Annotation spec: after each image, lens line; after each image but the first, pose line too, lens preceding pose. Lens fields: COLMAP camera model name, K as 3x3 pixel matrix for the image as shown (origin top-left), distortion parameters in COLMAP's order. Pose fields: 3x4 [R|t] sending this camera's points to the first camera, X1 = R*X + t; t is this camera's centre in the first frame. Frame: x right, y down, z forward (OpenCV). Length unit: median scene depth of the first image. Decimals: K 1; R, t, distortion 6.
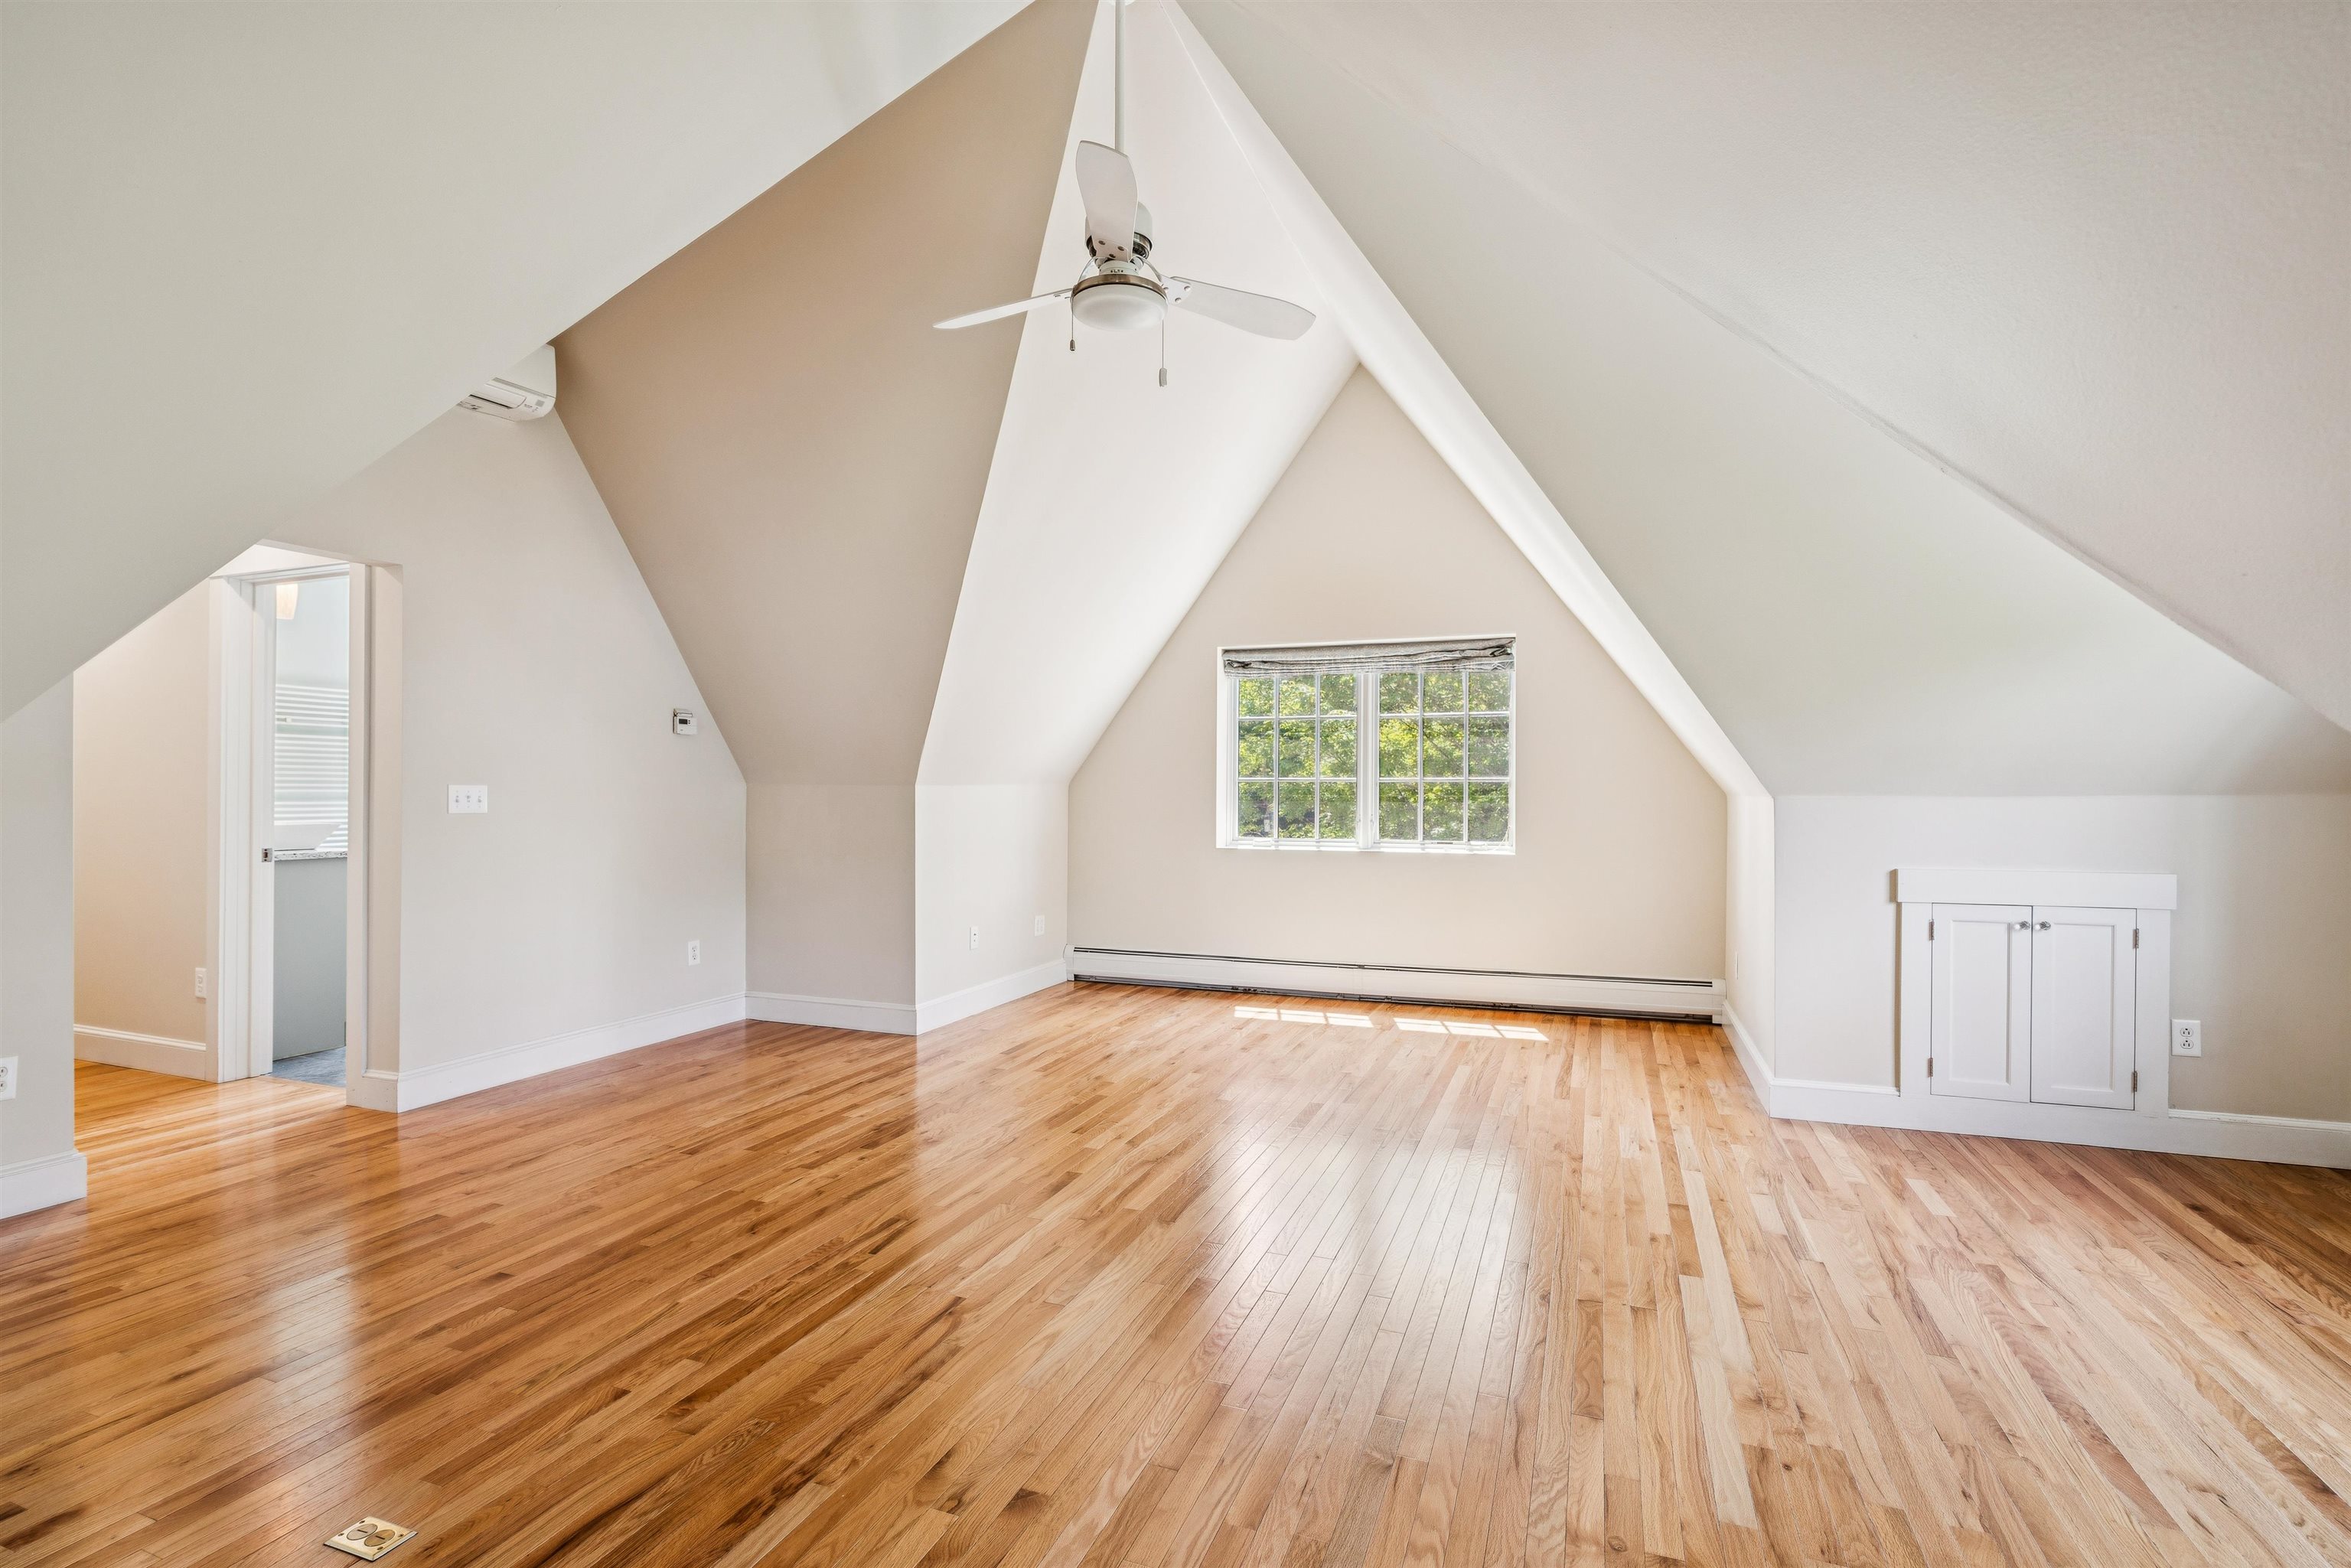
lens RADIAL K [[1071.5, 0, 1175.5], [0, 1071.5, 784.0], [0, 0, 1]] dist [0.009037, 0.001261]
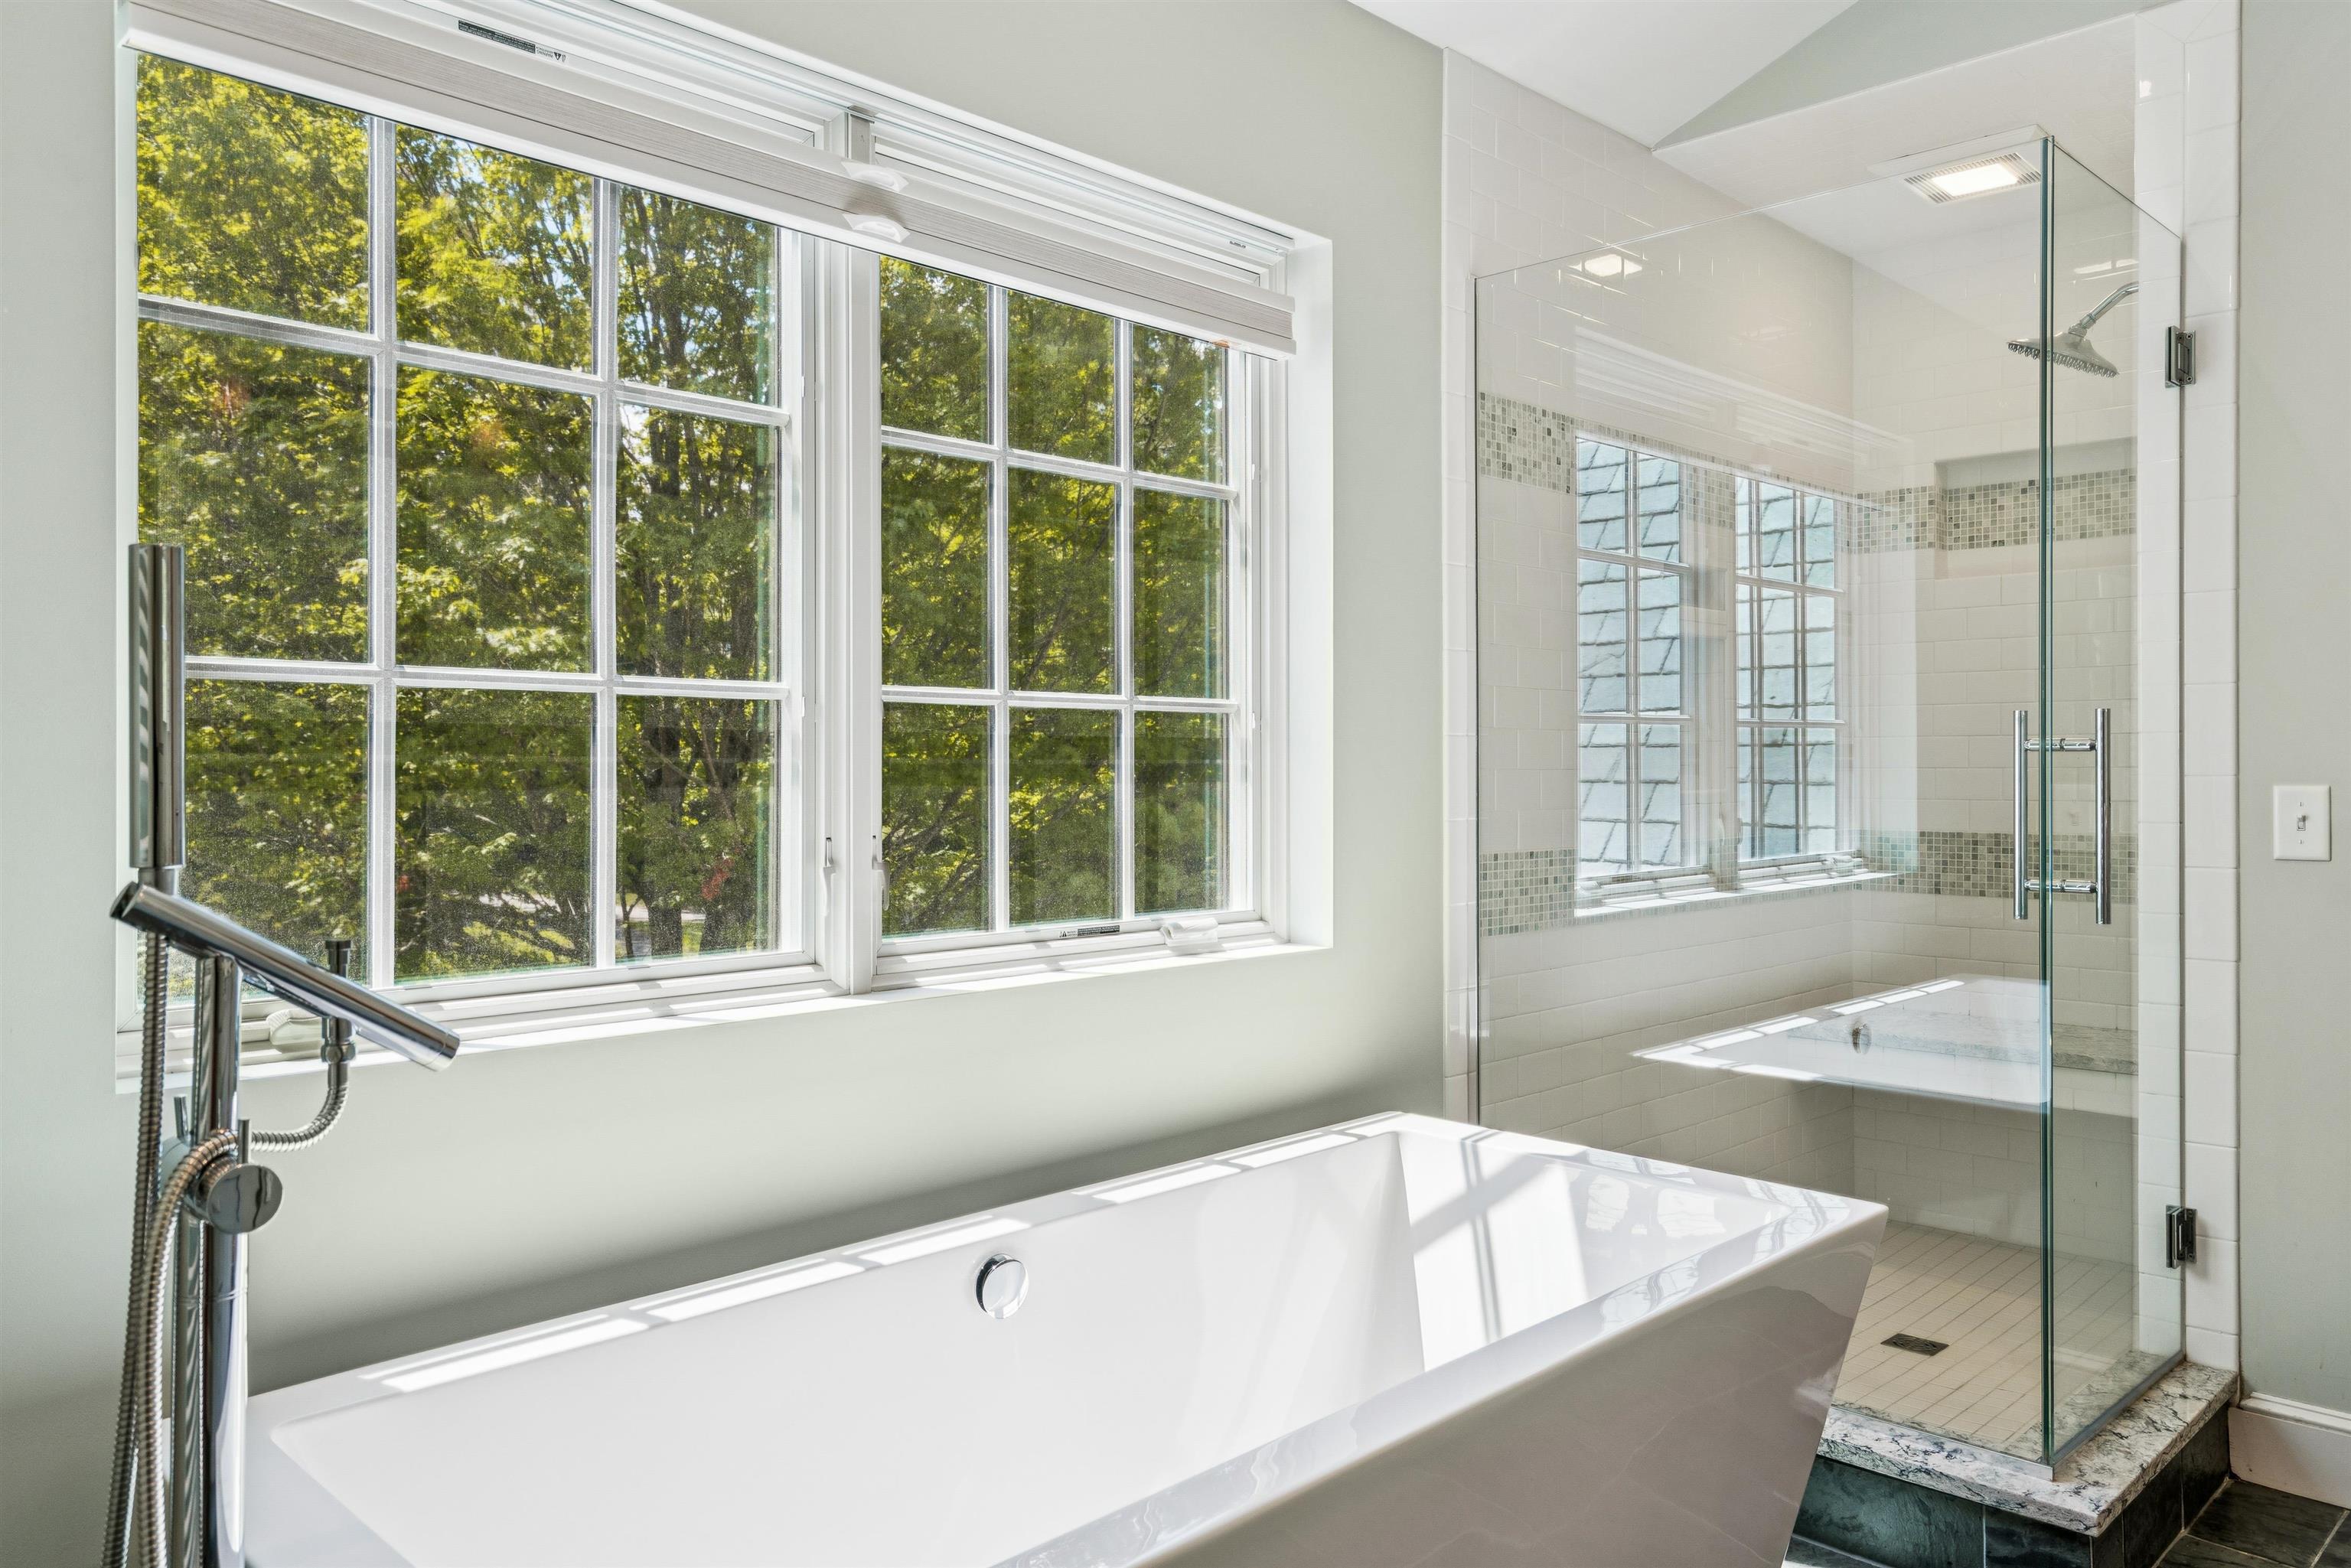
lens RADIAL K [[1652.3, 0, 1175.5], [0, 1652.3, 784.0], [0, 0, 1]] dist [0.000063, -0.000015]
pose [[0.393407, -0.002379, 0.919361, -0.111237], [-0.002643, 0.999990, 0.003719, 0.014685], [-0.919360, -0.003893, 0.393397, 0.804017]]
